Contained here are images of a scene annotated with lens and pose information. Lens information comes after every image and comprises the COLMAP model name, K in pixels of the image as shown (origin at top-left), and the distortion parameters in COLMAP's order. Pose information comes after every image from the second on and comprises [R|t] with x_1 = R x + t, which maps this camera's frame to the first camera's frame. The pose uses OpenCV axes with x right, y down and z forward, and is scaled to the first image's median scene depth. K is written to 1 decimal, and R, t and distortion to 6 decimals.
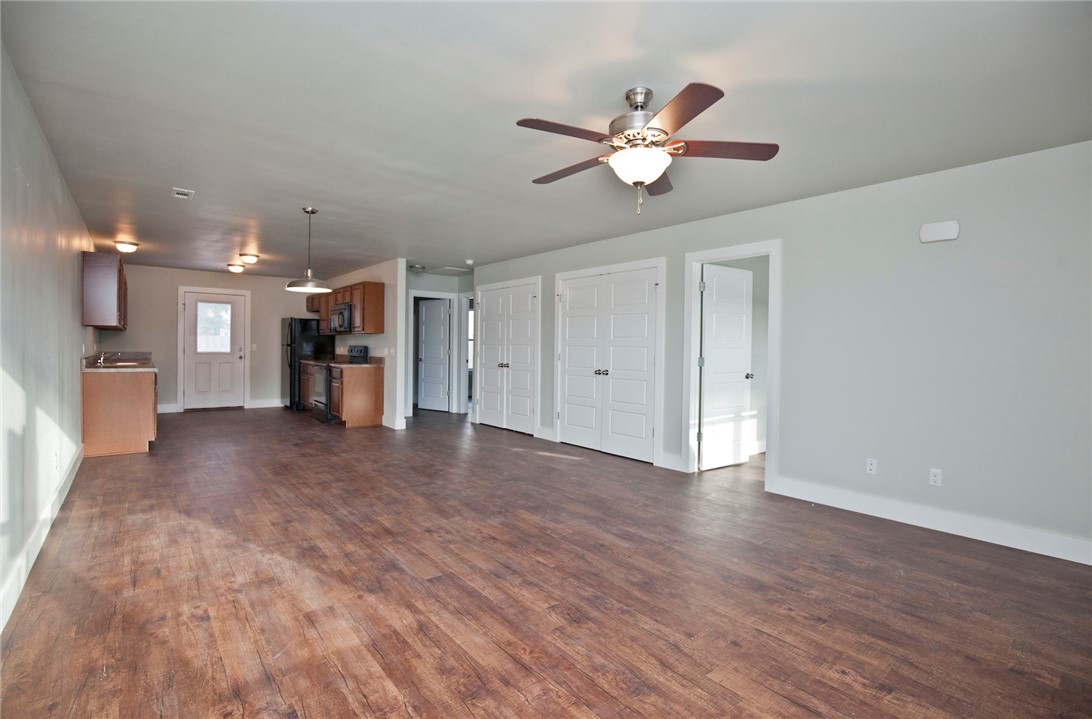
lens RADIAL K [[506.7, 0, 555.5], [0, 506.7, 353.3], [0, 0, 1]] dist [-0.028474, 0.000025]
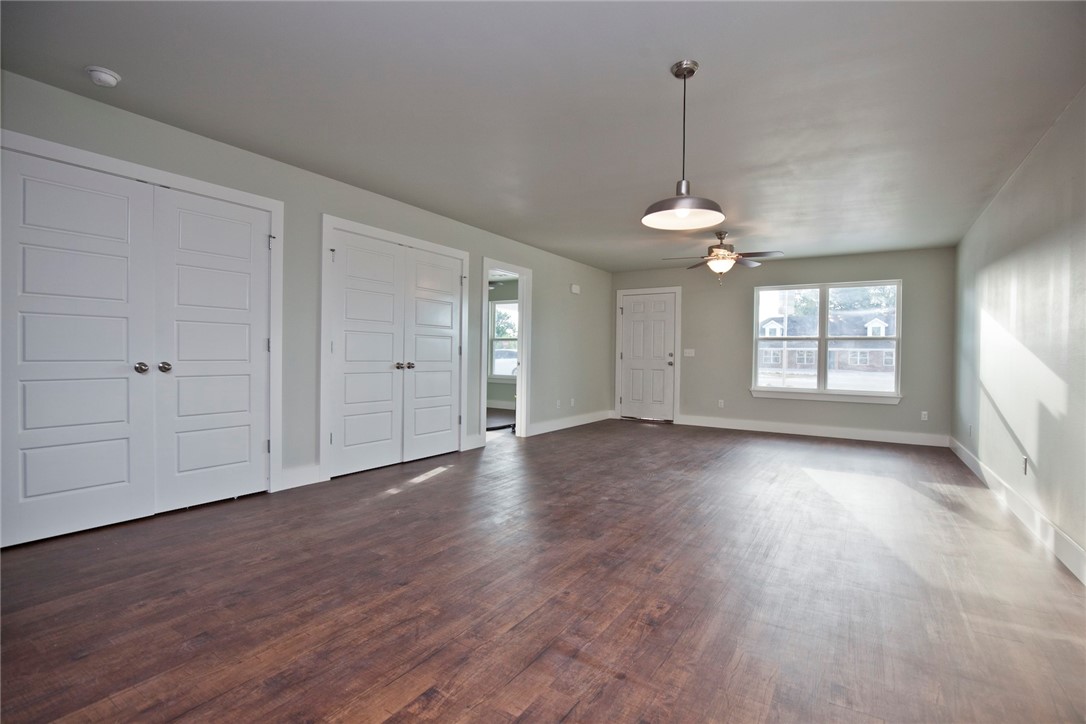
lens RADIAL K [[497.3, 0, 557.5], [0, 497.3, 360.9], [0, 0, 1]] dist [-0.028880, -0.000180]
pose [[-0.306253, -0.029946, 0.951479, -1.140964], [-0.008148, 0.999551, 0.028836, 0.007908], [-0.951915, 0.001078, -0.306359, 1.550434]]
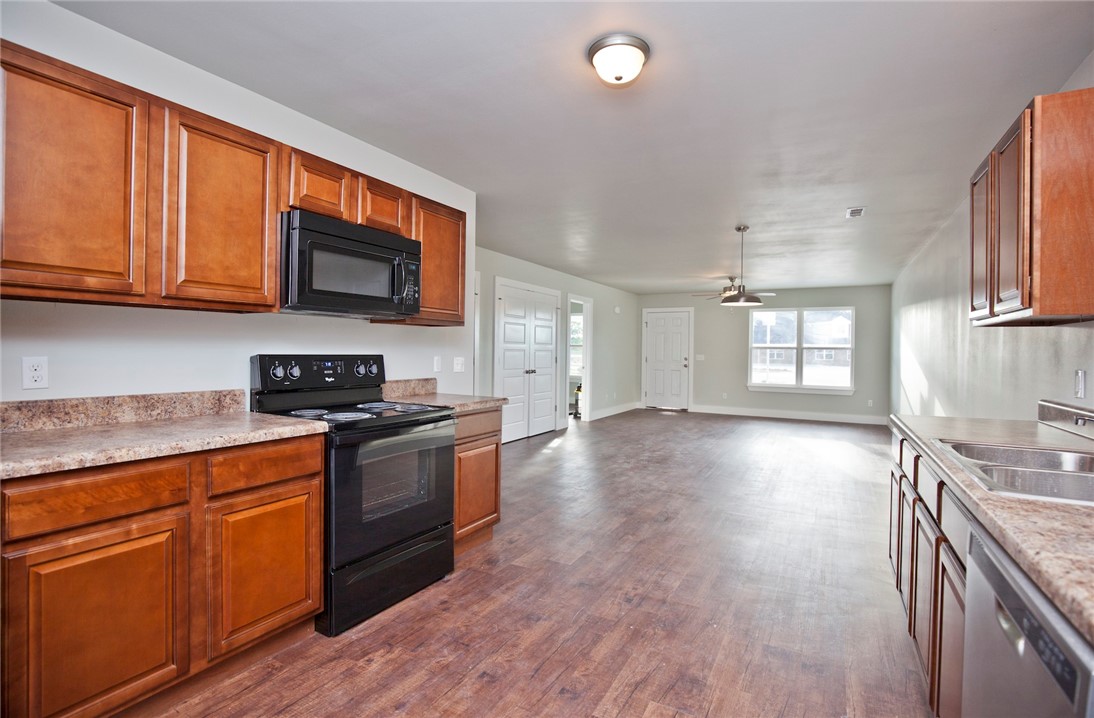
lens RADIAL K [[507.6, 0, 556.5], [0, 507.6, 352.8], [0, 0, 1]] dist [-0.028474, 0.000025]
pose [[-0.362887, -0.024329, 0.931515, -1.623944], [-0.007233, 0.999703, 0.023292, -0.053604], [-0.931805, 0.001714, -0.362955, 2.115440]]
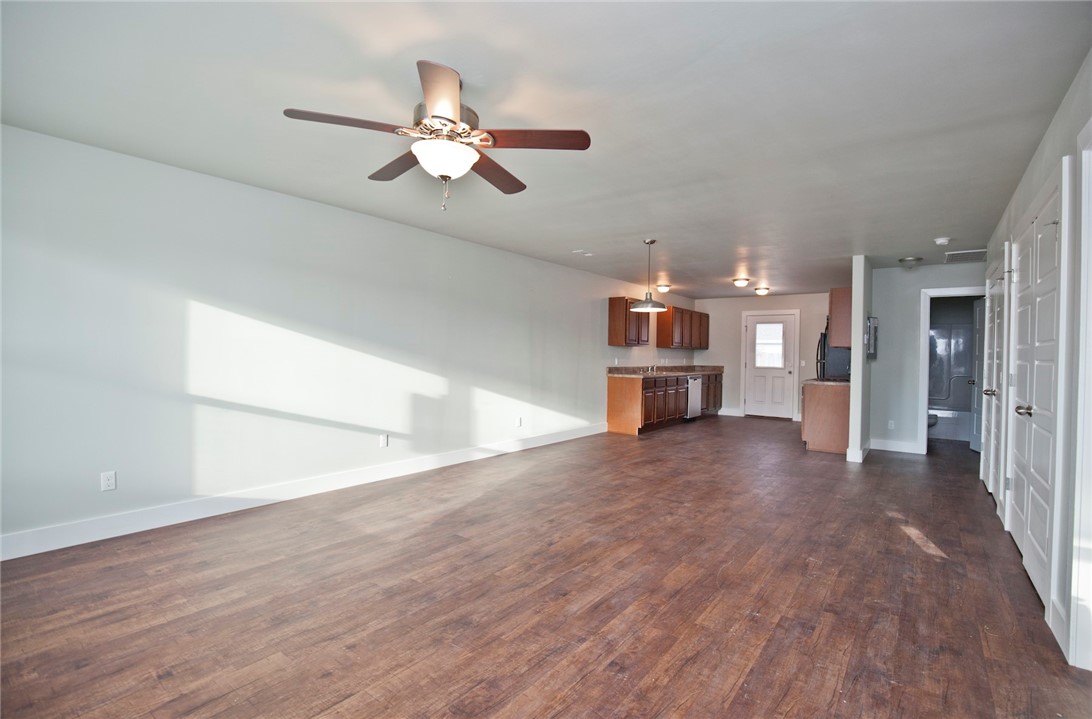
lens RADIAL K [[506.7, 0, 555.5], [0, 506.7, 353.3], [0, 0, 1]] dist [-0.028474, 0.000025]
pose [[0.227795, -0.013329, -0.973618, 0.725048], [-0.025936, 0.999468, -0.019751, 0.003759], [0.973364, 0.029751, 0.227328, 0.640524]]
